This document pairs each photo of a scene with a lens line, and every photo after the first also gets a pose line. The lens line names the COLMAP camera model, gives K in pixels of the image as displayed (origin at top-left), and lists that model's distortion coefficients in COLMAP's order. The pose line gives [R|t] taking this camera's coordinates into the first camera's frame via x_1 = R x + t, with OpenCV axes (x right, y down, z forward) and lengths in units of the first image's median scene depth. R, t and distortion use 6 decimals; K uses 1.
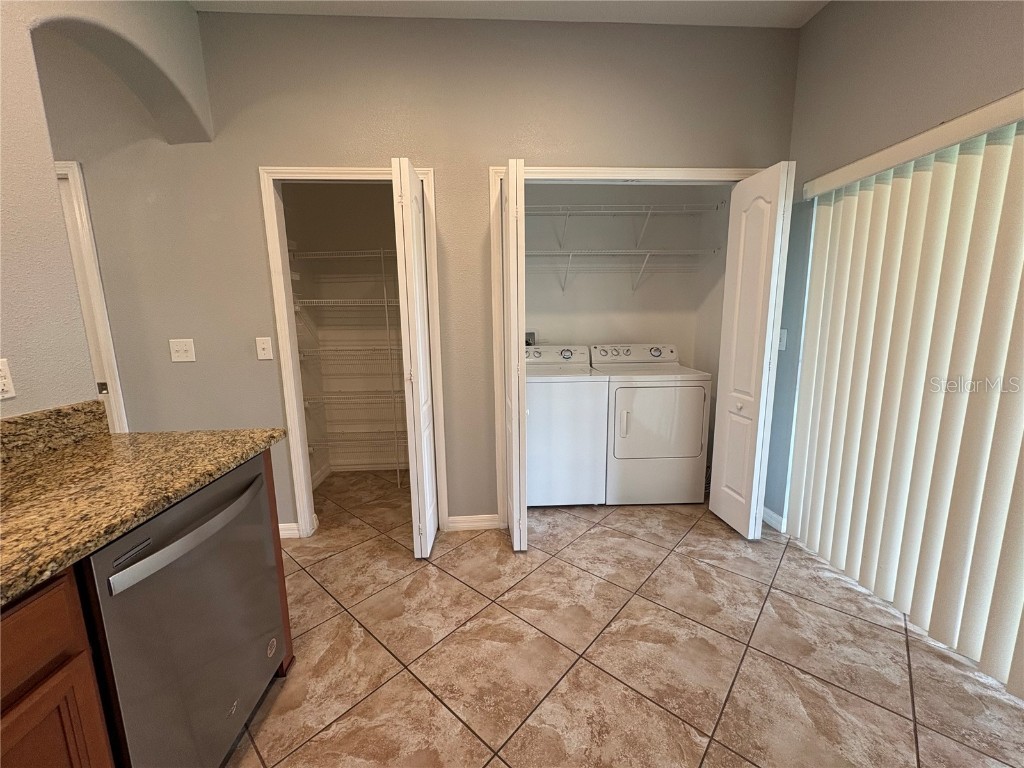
lens RADIAL K [[407.7, 0, 510.7], [0, 407.7, 382.8], [0, 0, 1]] dist [-0.005586, 0.000261]
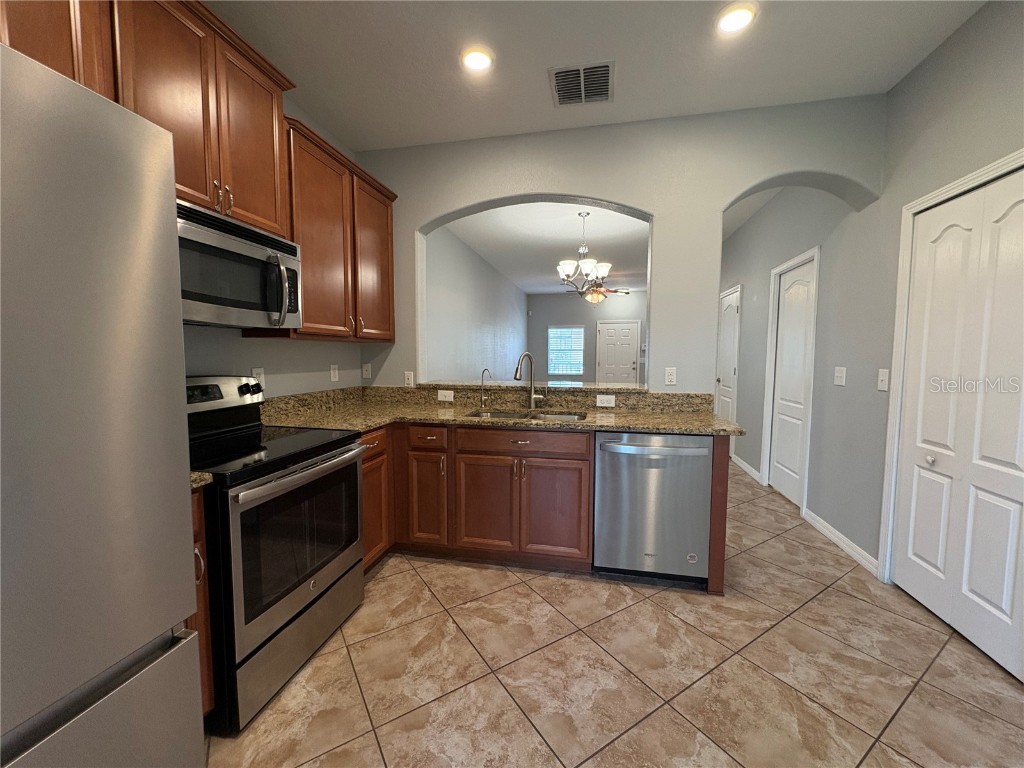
lens RADIAL K [[407.7, 0, 511.0], [0, 407.7, 383.4], [0, 0, 1]] dist [-0.005586, 0.000261]
pose [[-0.276844, 0.083863, -0.957248, 1.046471], [-0.148696, 0.980446, 0.128899, -0.111170], [0.949340, 0.178024, -0.258961, 0.609242]]
